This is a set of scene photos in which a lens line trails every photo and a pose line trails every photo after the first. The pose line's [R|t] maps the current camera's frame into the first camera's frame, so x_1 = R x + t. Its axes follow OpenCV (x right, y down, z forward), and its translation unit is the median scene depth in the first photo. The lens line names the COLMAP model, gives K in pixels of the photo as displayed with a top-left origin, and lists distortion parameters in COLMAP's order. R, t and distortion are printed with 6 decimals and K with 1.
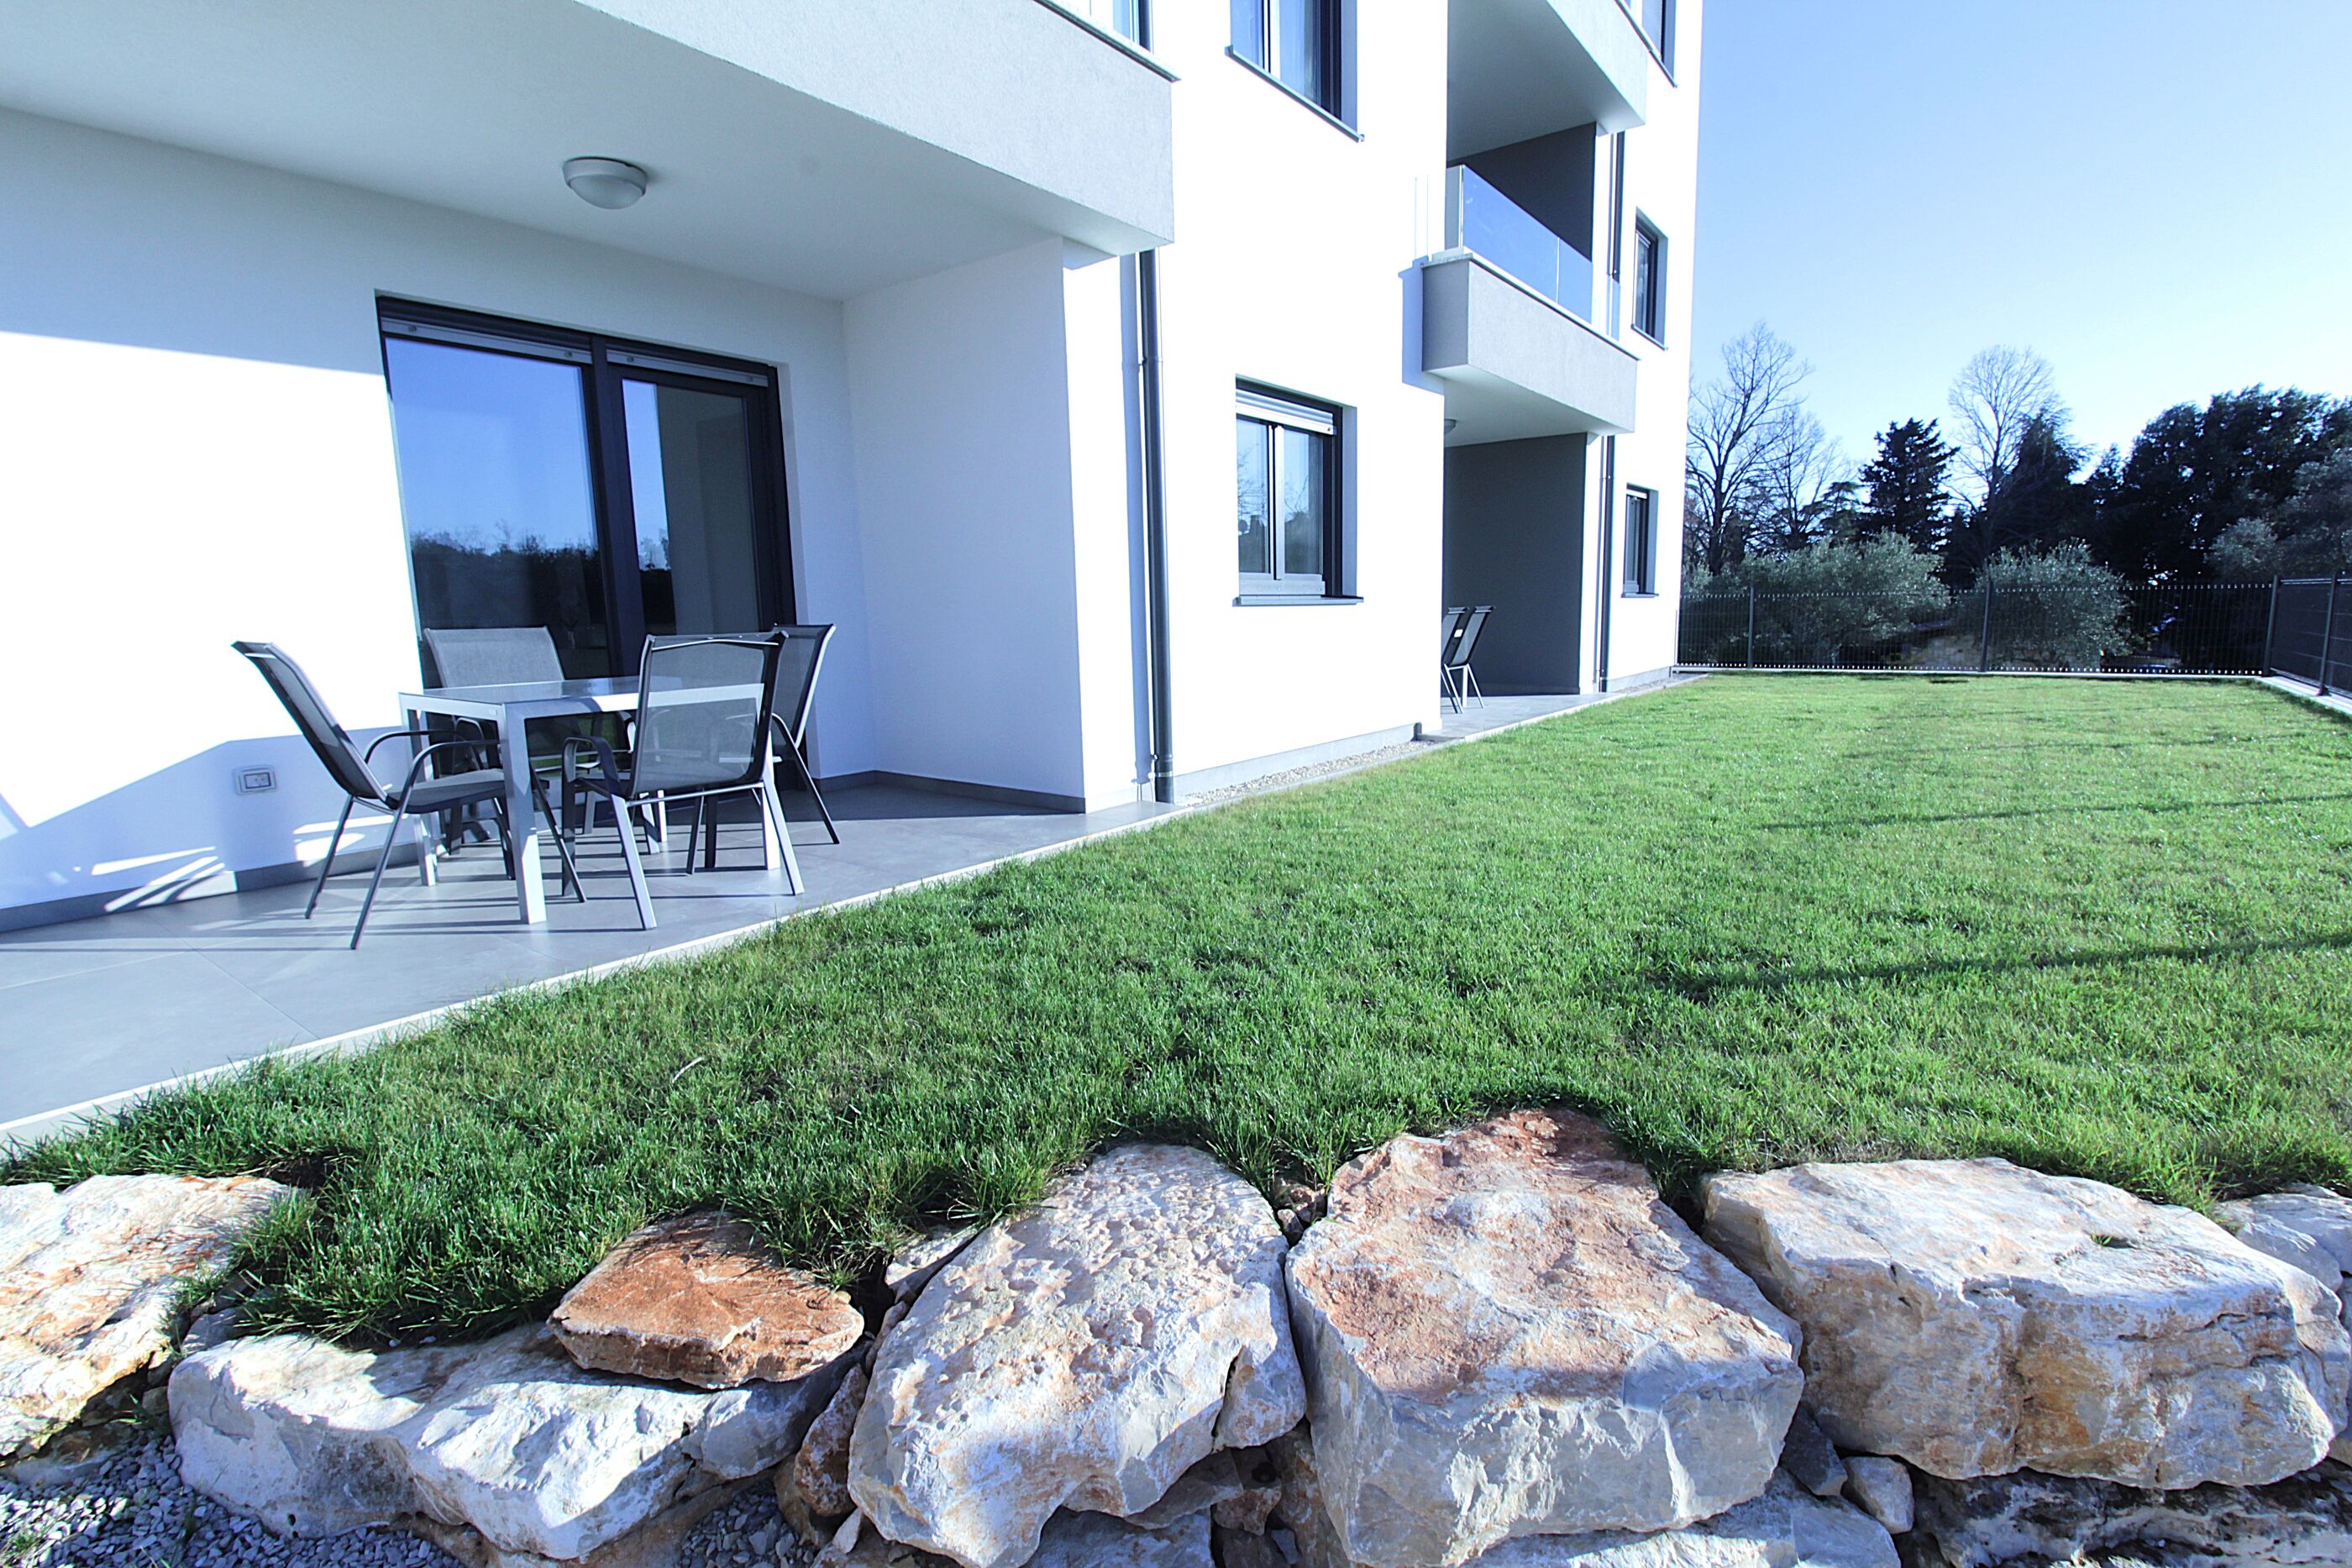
lens RADIAL K [[1094.1, 0, 1205.4], [0, 1094.1, 782.0], [0, 0, 1]] dist [-0.003370, -0.008301]
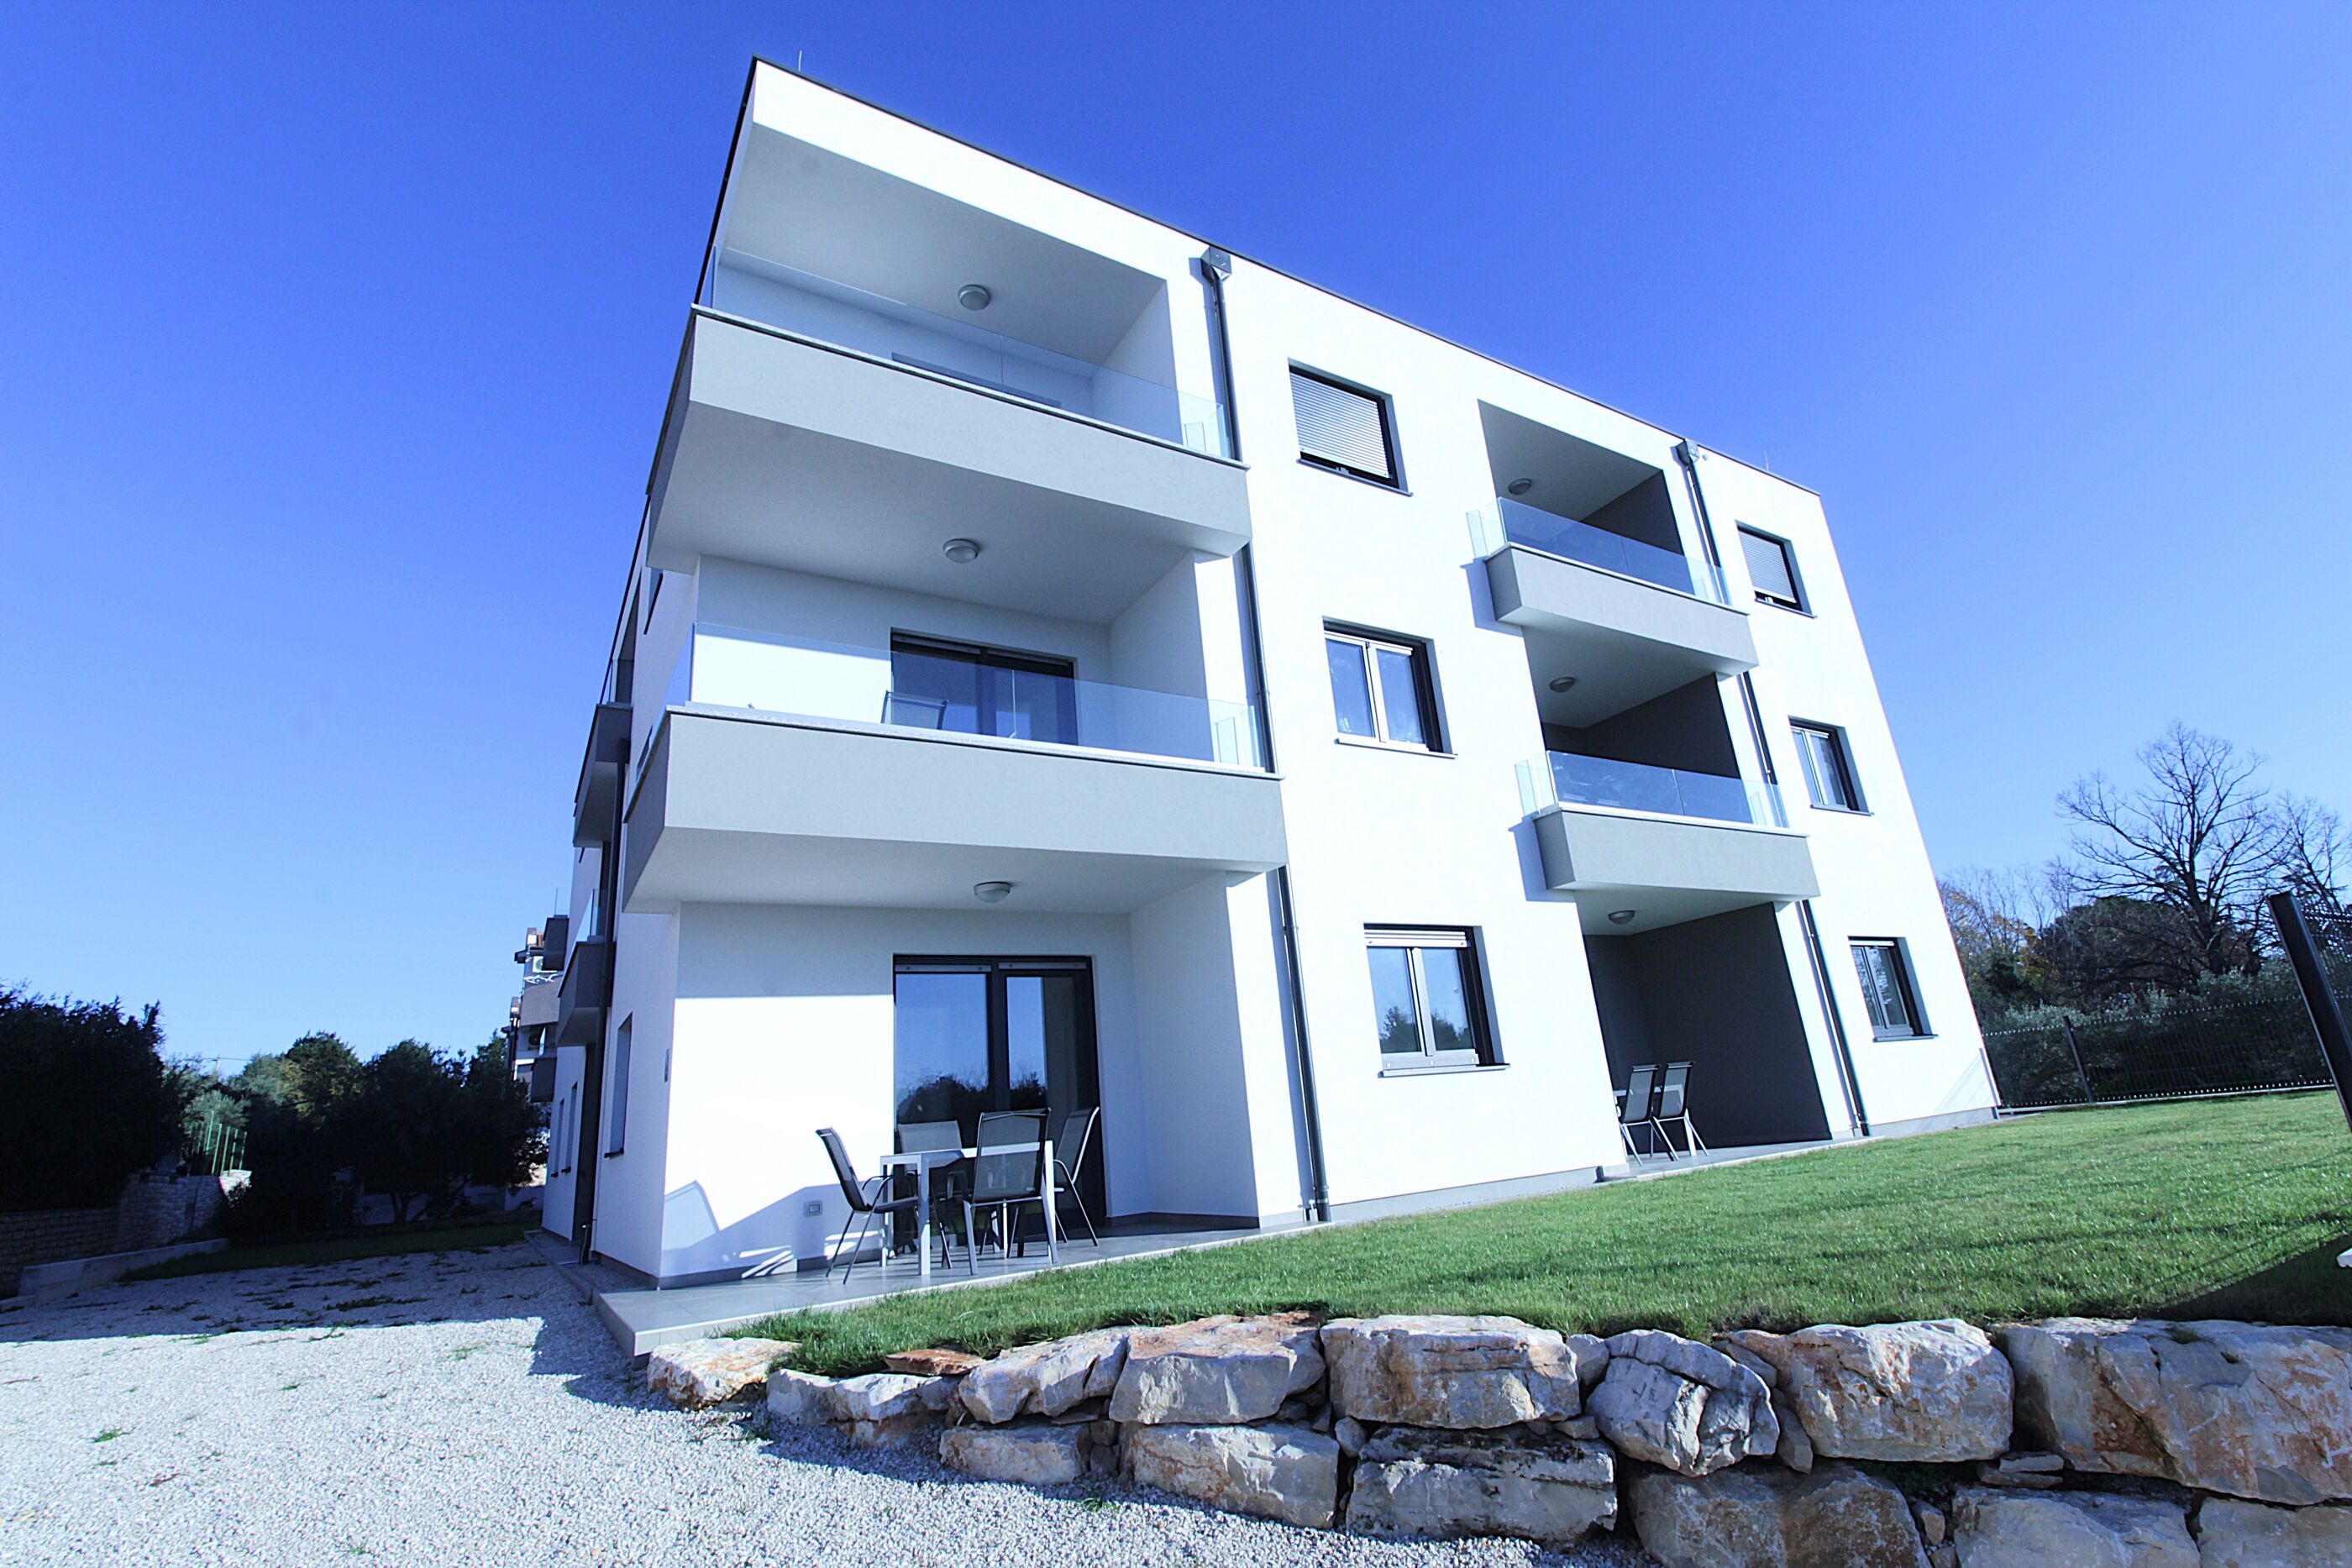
lens RADIAL K [[1094.1, 0, 1205.4], [0, 1094.1, 782.0], [0, 0, 1]] dist [-0.003370, -0.008301]
pose [[0.925351, -0.173063, -0.337306, 0.517748], [0.010275, 0.900848, -0.434014, 0.153734], [0.378973, 0.398149, 0.835378, -0.612765]]
